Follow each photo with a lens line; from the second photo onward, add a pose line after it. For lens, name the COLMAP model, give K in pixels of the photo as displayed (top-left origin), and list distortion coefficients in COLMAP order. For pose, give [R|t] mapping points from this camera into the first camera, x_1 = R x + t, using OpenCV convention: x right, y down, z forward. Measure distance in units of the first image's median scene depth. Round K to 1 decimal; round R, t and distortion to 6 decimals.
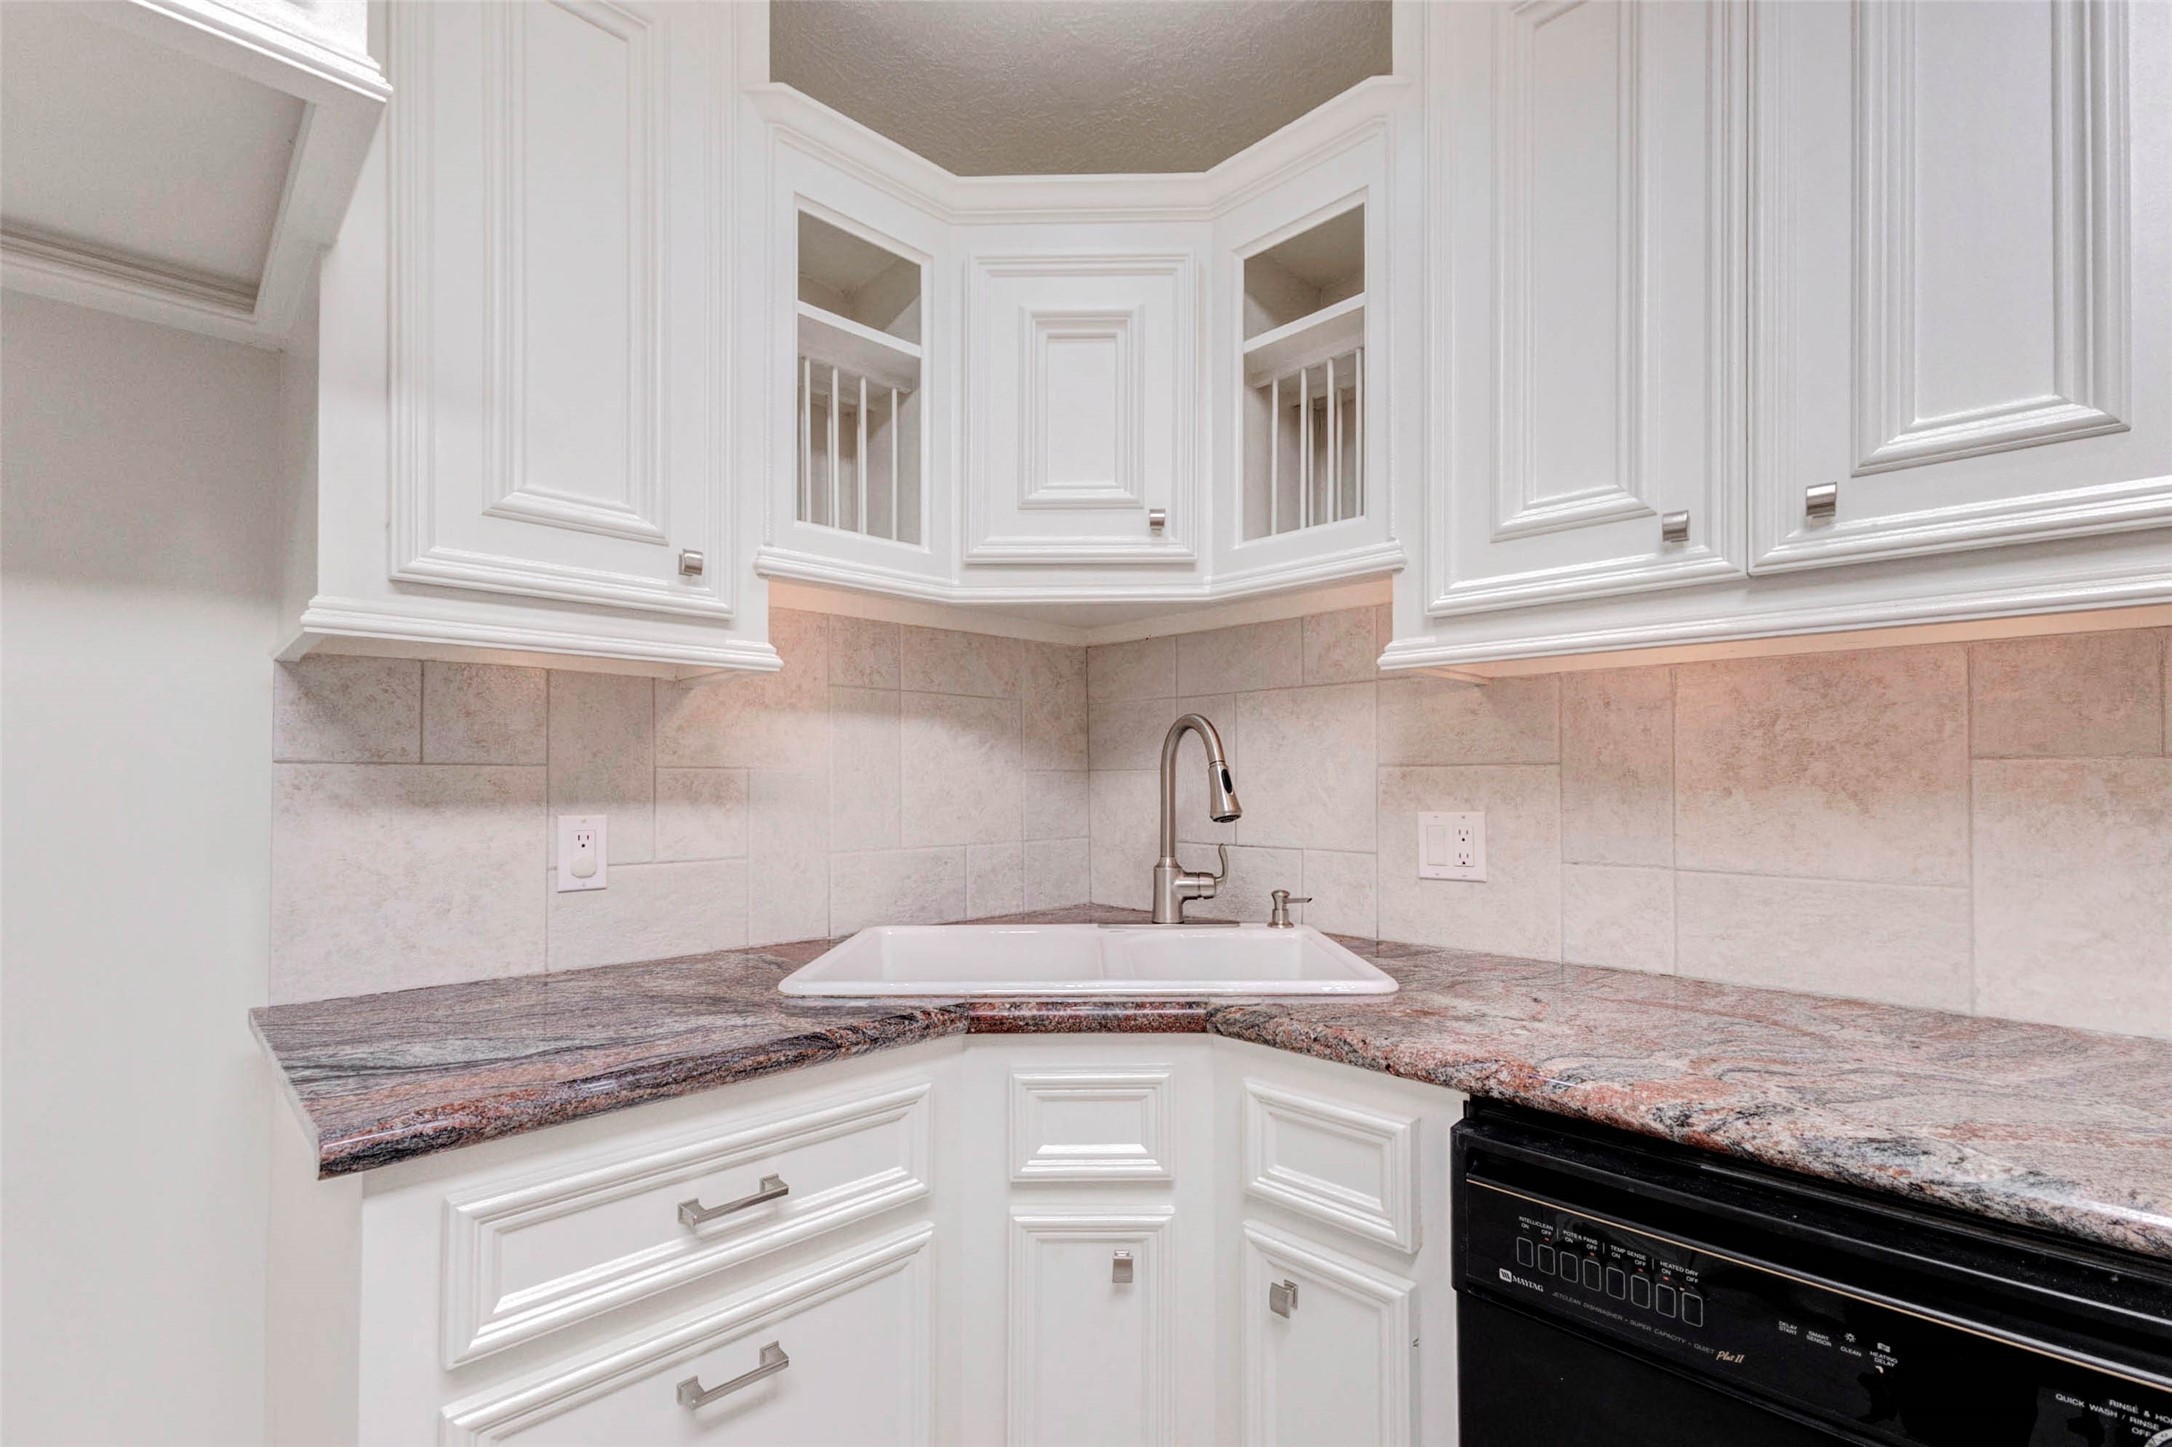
lens RADIAL K [[916.9, 0, 987.1], [0, 916.9, 772.7], [0, 0, 1]] dist [0.001103, 0.000037]
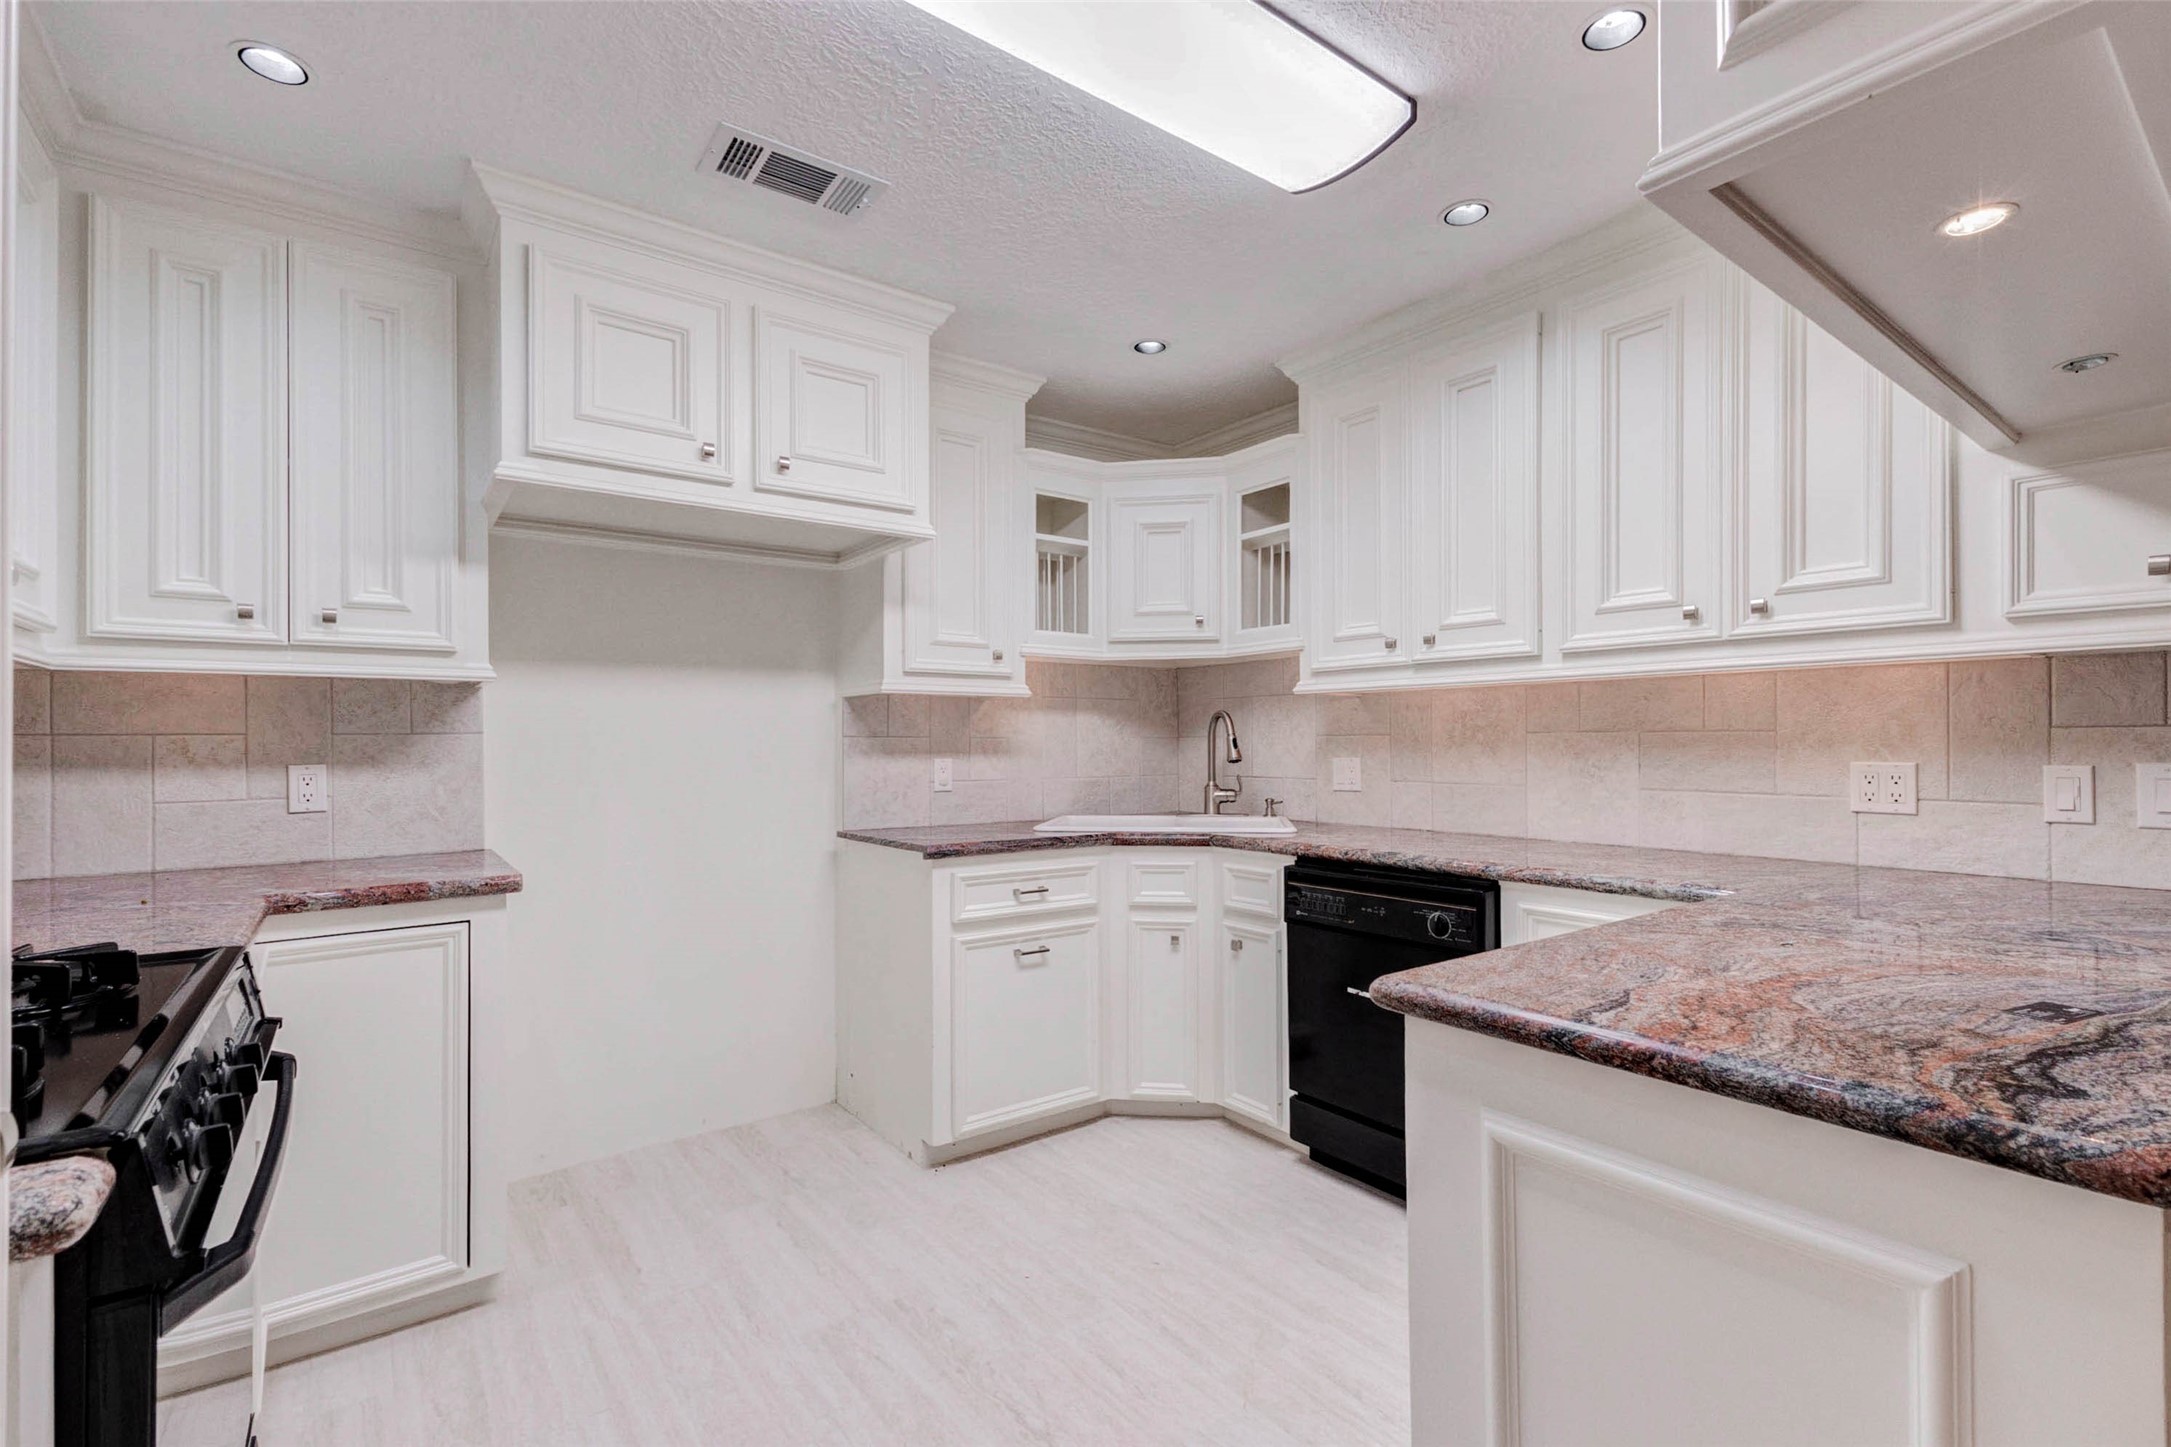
lens RADIAL K [[941.8, 0, 1008.7], [0, 941.8, 741.8], [0, 0, 1]] dist [-0.001324, -0.001091]
pose [[0.992268, -0.003667, -0.124060, 0.016056], [0.004562, 0.999966, 0.006932, -0.012482], [0.124030, -0.007444, 0.992251, -1.314754]]
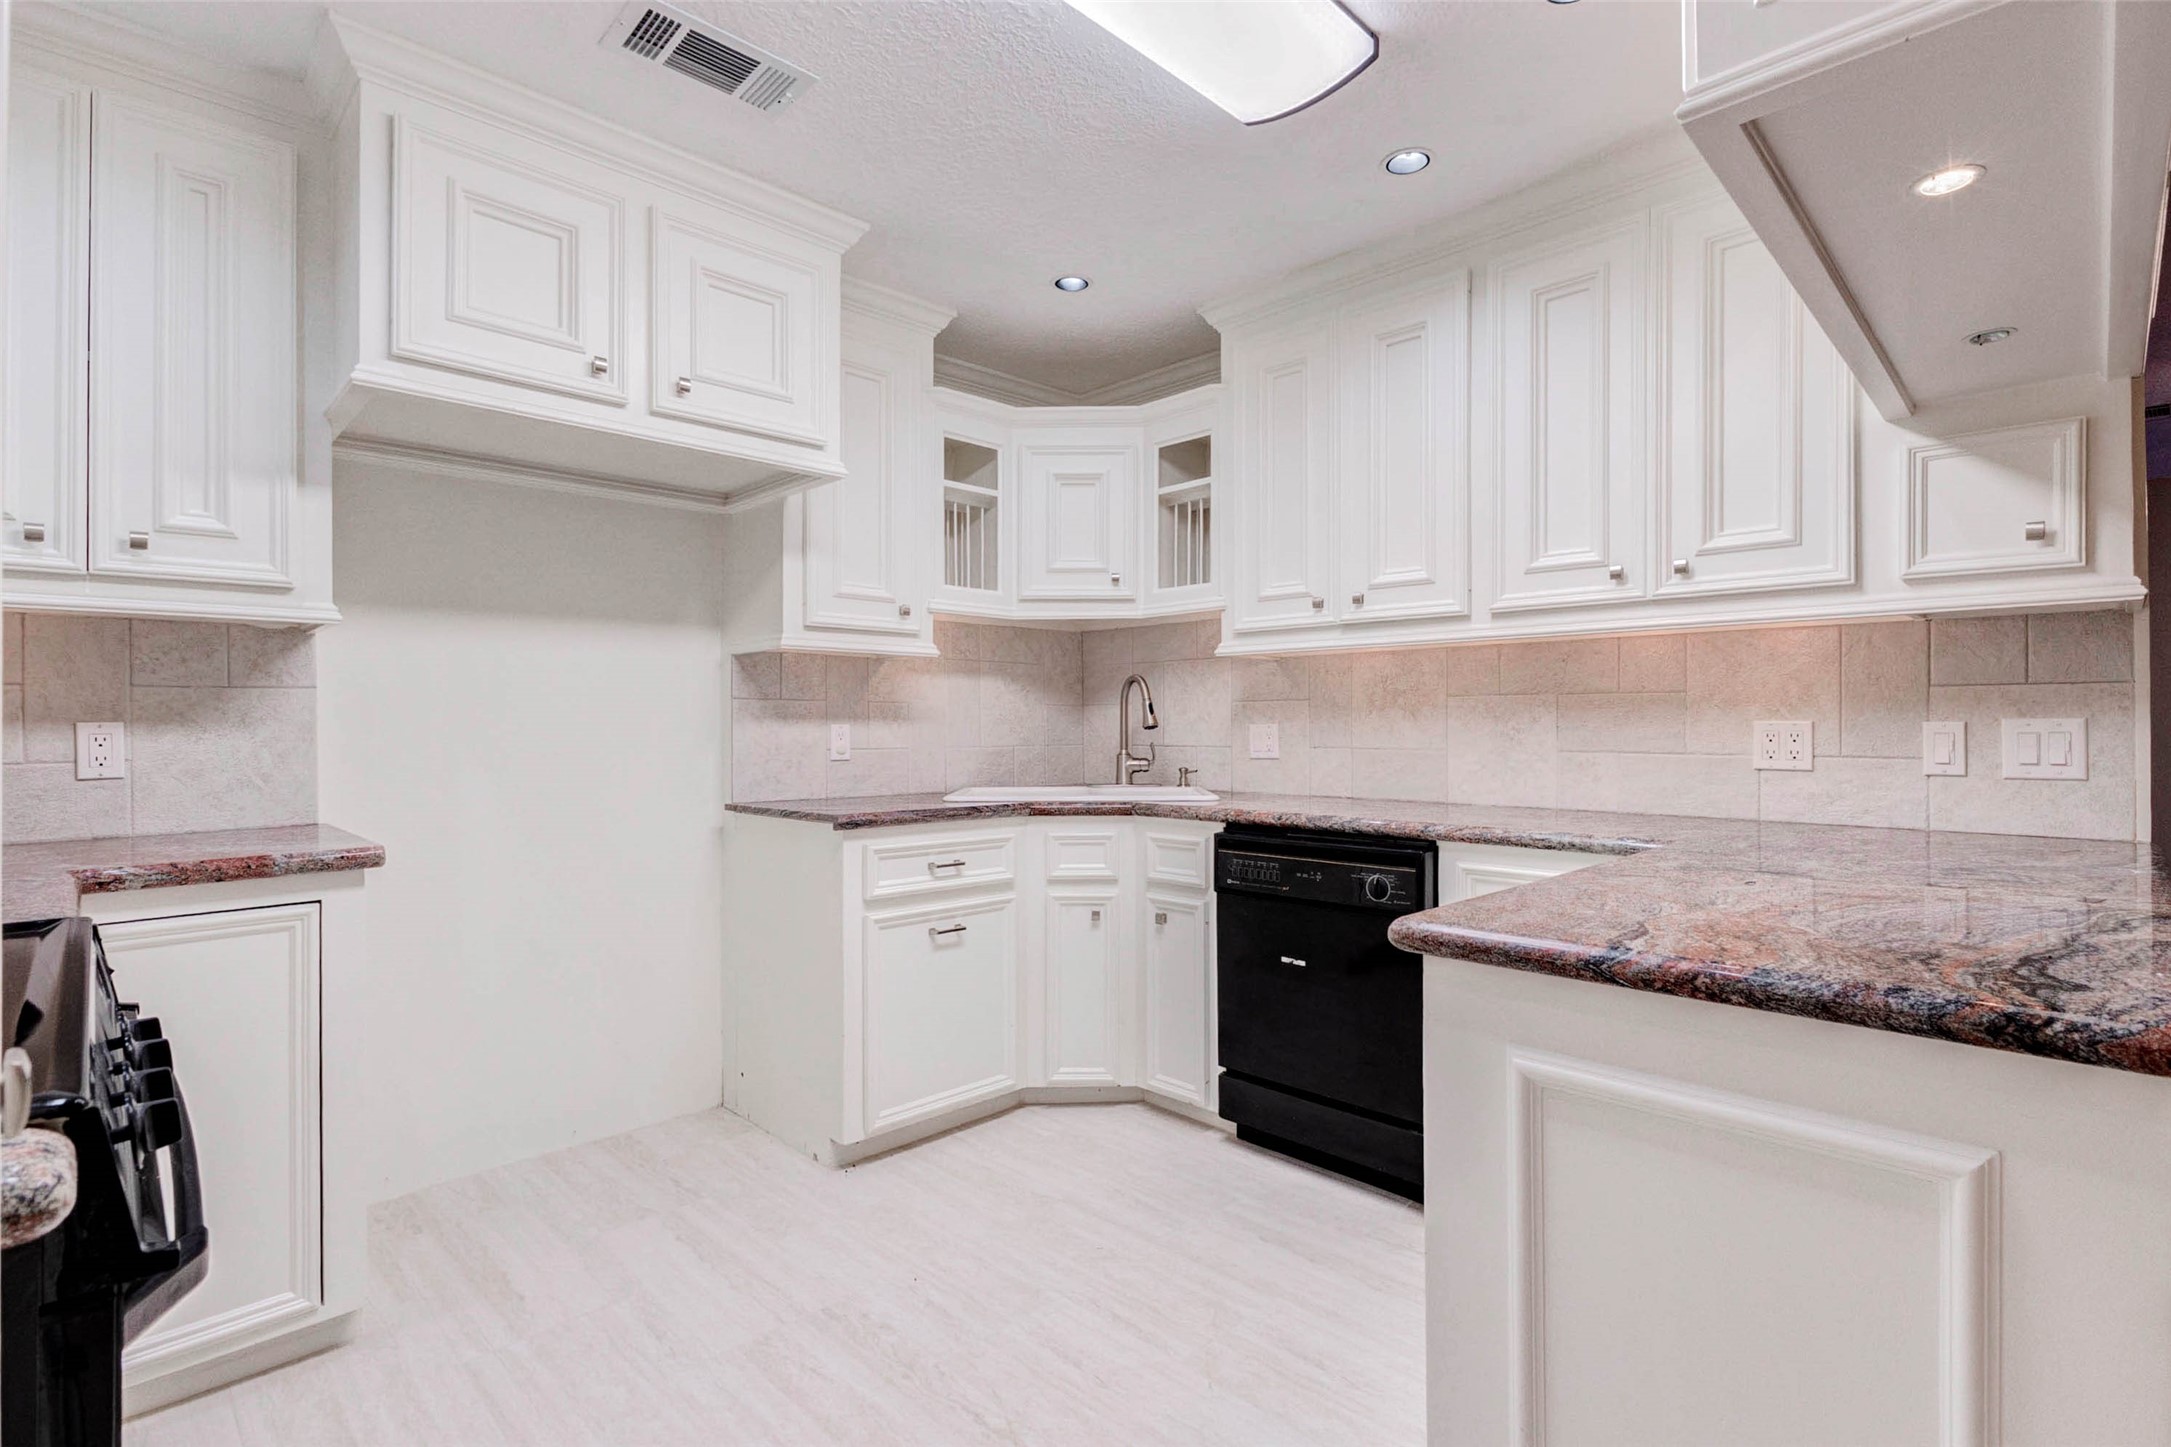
lens RADIAL K [[1014.6, 0, 985.3], [0, 1014.6, 730.0], [0, 0, 1]] dist [-0.014214, 0.000478]
pose [[0.999958, -0.001805, 0.009034, -0.129561], [0.001700, 0.999932, 0.011569, 0.031646], [-0.009054, -0.011554, 0.999892, -1.310882]]
